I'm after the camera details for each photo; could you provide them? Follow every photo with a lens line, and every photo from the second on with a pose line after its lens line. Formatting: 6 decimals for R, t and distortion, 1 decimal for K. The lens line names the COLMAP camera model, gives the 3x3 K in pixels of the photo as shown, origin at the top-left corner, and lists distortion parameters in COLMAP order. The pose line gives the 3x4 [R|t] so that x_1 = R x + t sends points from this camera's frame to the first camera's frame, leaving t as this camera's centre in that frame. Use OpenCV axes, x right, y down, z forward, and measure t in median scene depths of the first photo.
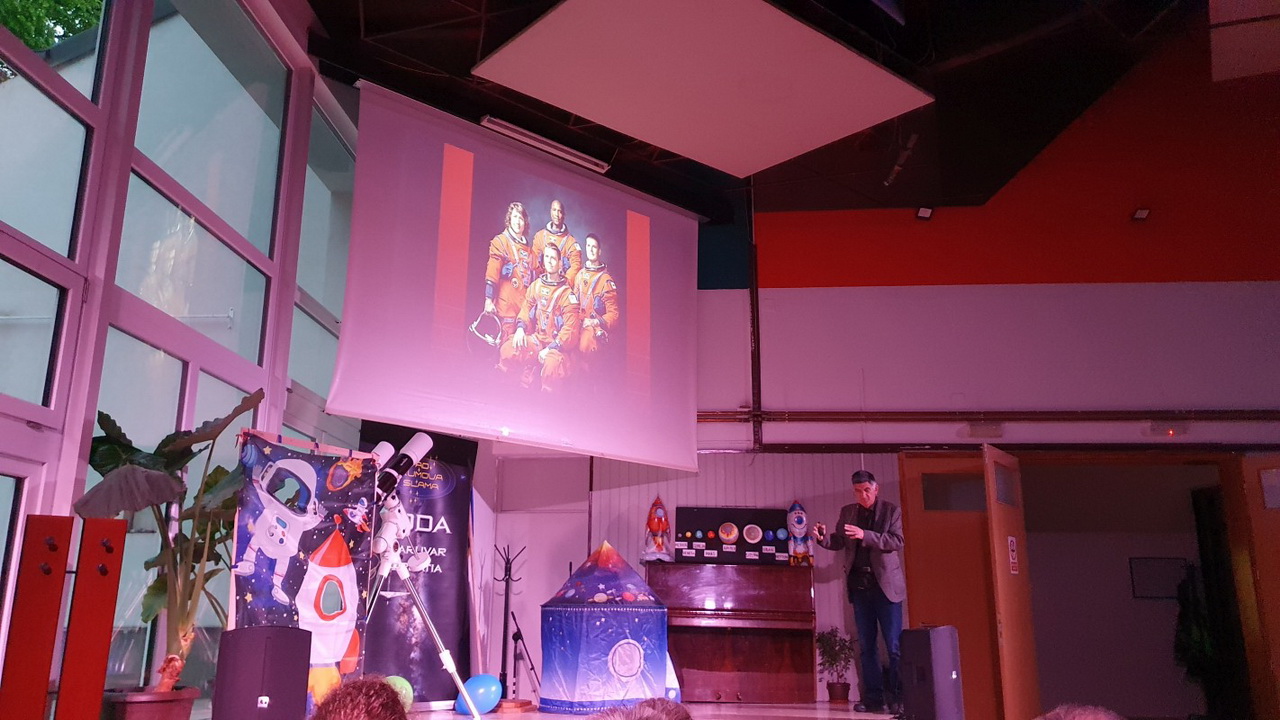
lens RADIAL K [[1005.9, 0, 640.9], [0, 1005.9, 364.0], [0, 0, 1]] dist [0.084301, -0.091337]
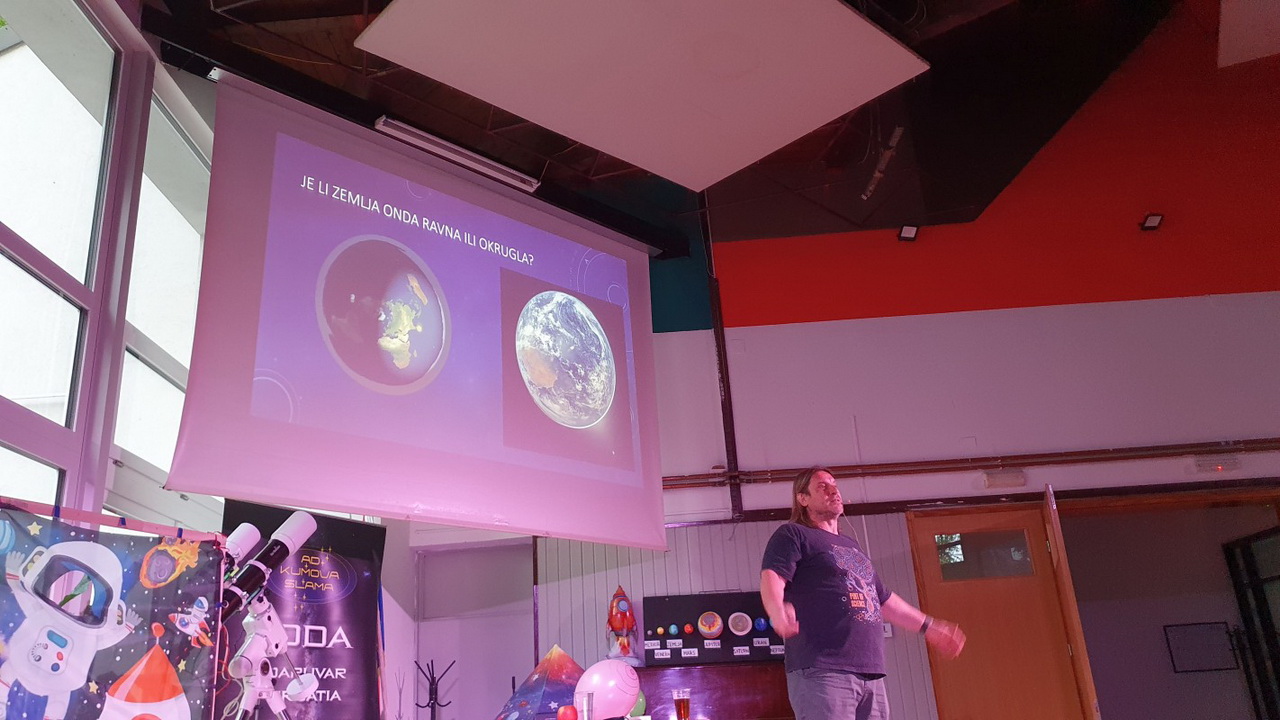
lens RADIAL K [[1005.9, 0, 648.6], [0, 1005.9, 369.5], [0, 0, 1]] dist [0.084301, -0.091337]
pose [[0.996427, -0.052938, 0.065805, -0.004510], [0.059390, 0.993182, -0.100308, 0.045190], [-0.060046, 0.103857, 0.992778, 0.187695]]
